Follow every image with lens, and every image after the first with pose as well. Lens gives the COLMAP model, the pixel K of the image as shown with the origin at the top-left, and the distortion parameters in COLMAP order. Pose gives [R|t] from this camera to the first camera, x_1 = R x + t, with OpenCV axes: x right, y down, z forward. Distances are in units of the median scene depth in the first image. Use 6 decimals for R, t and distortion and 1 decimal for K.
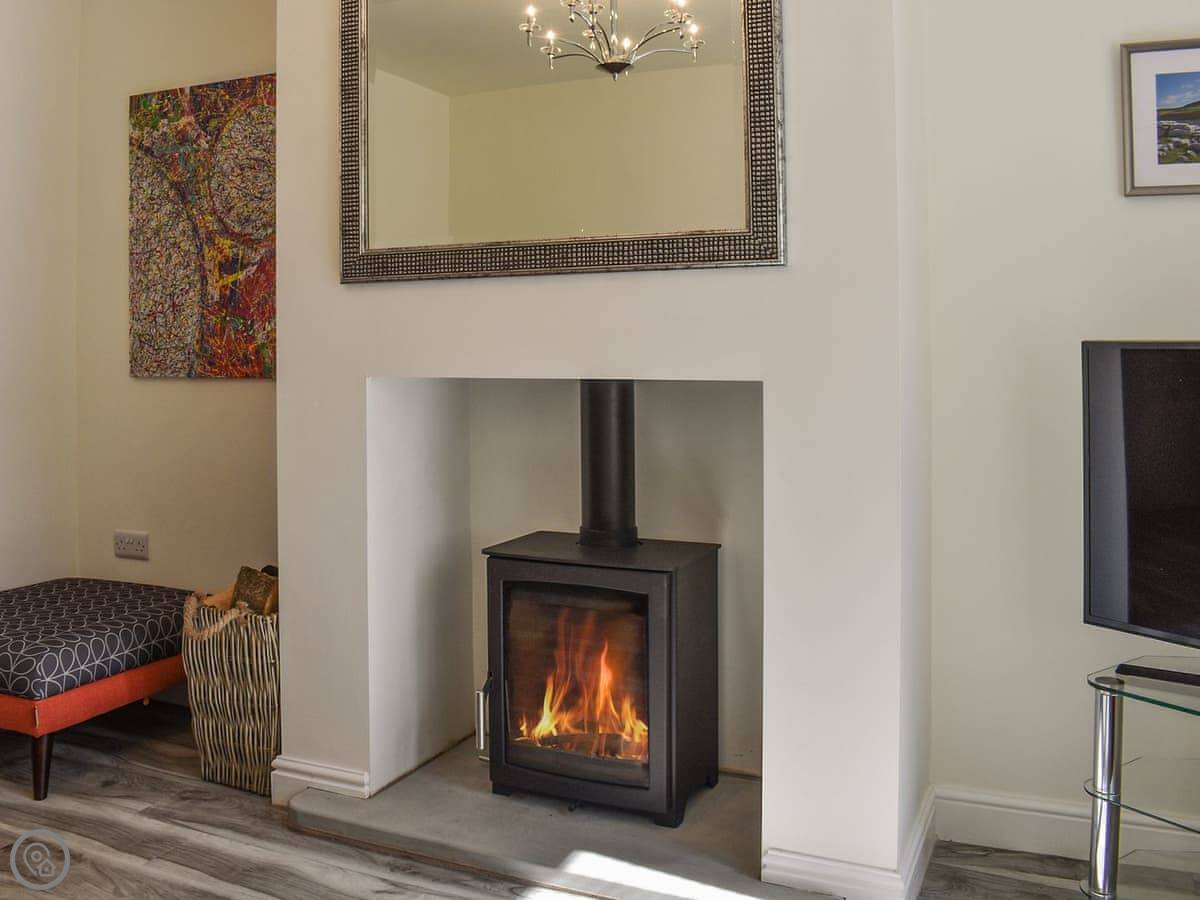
lens RADIAL K [[1071.5, 0, 621.8], [0, 1071.5, 339.6], [0, 0, 1]] dist [-0.089252, 0.020119]
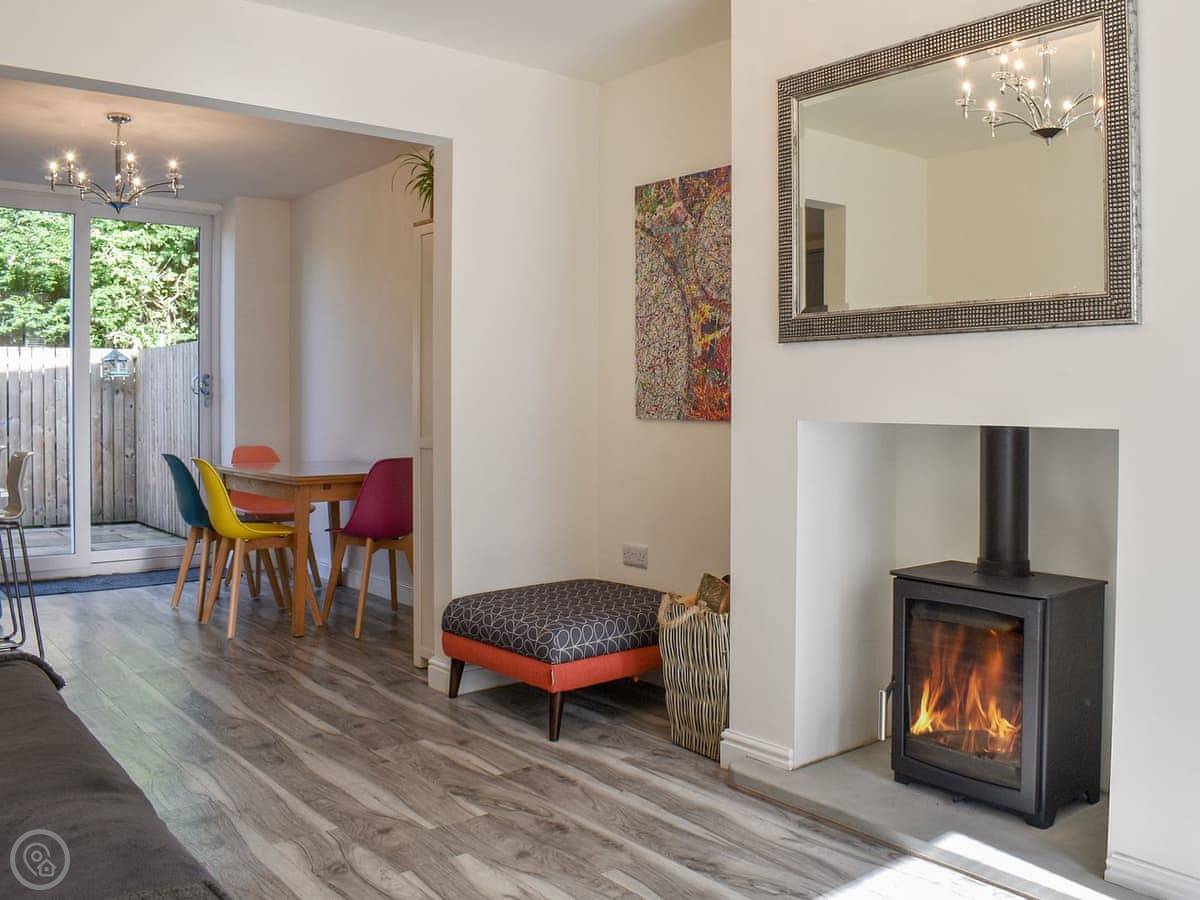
lens RADIAL K [[1071.5, 0, 666.7], [0, 1071.5, 416.9], [0, 0, 1]] dist [-0.089252, 0.020119]
pose [[0.899507, 0.015904, -0.436617, 0.145421], [-0.003839, 0.999586, 0.028501, -0.002511], [0.436889, -0.023961, 0.899196, -0.139000]]
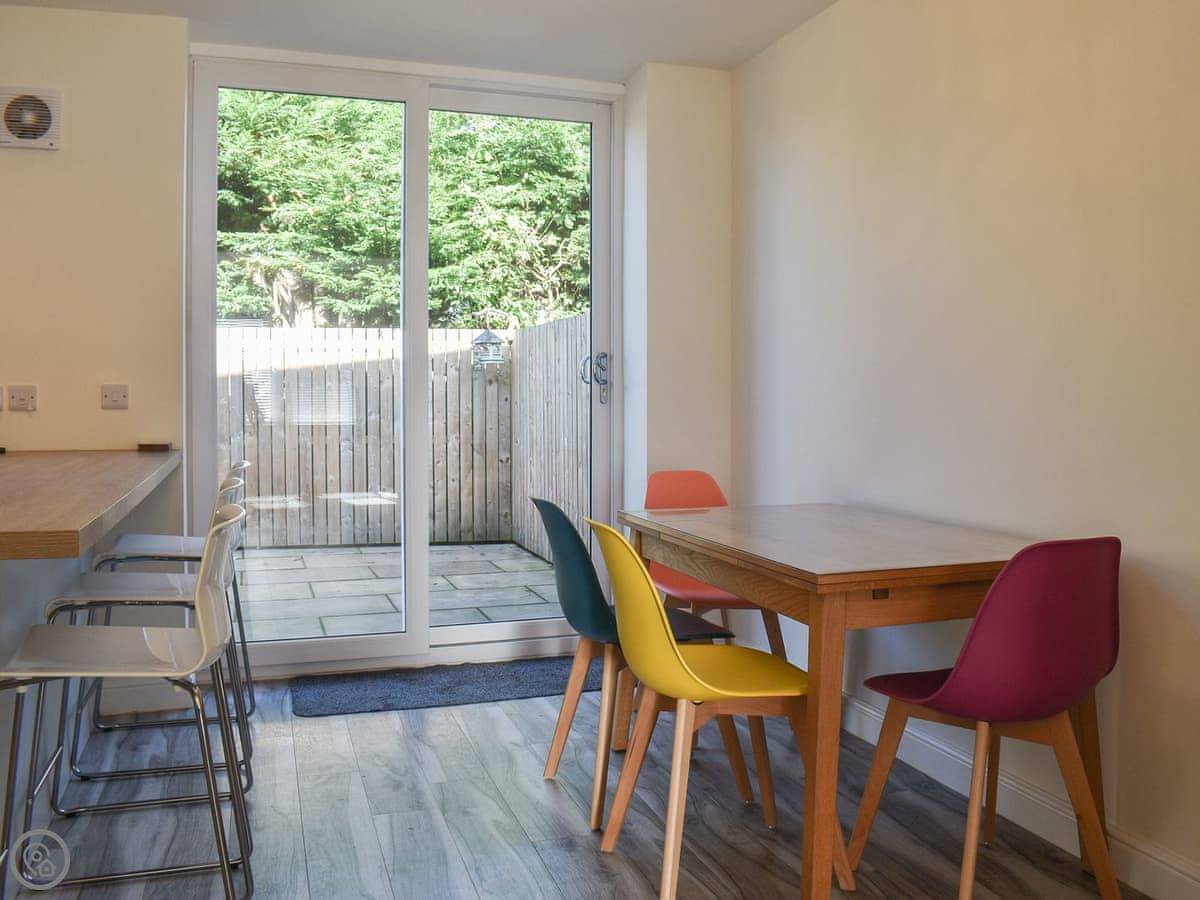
lens RADIAL K [[1149.2, 0, 677.4], [0, 1149.2, 411.8], [0, 0, 1]] dist [-0.091034, 0.000000]
pose [[0.706214, 0.019824, -0.707721, -0.806833], [0.003014, 0.999515, 0.031005, 0.010263], [0.707992, -0.024029, 0.705811, 0.641792]]
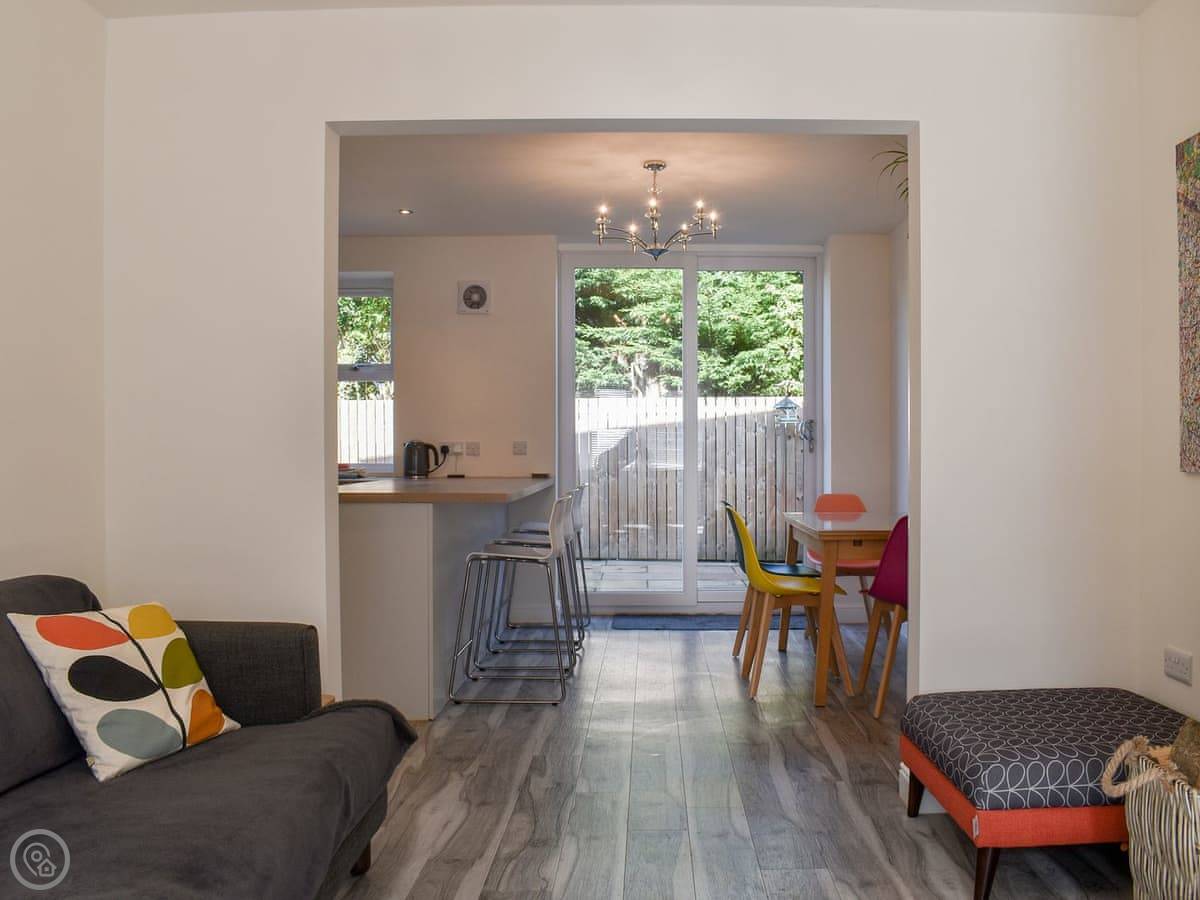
lens RADIAL K [[1071.5, 0, 620.0], [0, 1071.5, 462.7], [0, 0, 1]] dist [-0.089252, 0.020119]
pose [[0.400865, 0.021673, -0.915881, 0.181430], [0.009498, 0.999568, 0.027810, -0.000291], [0.916088, -0.019847, 0.400486, 0.316660]]
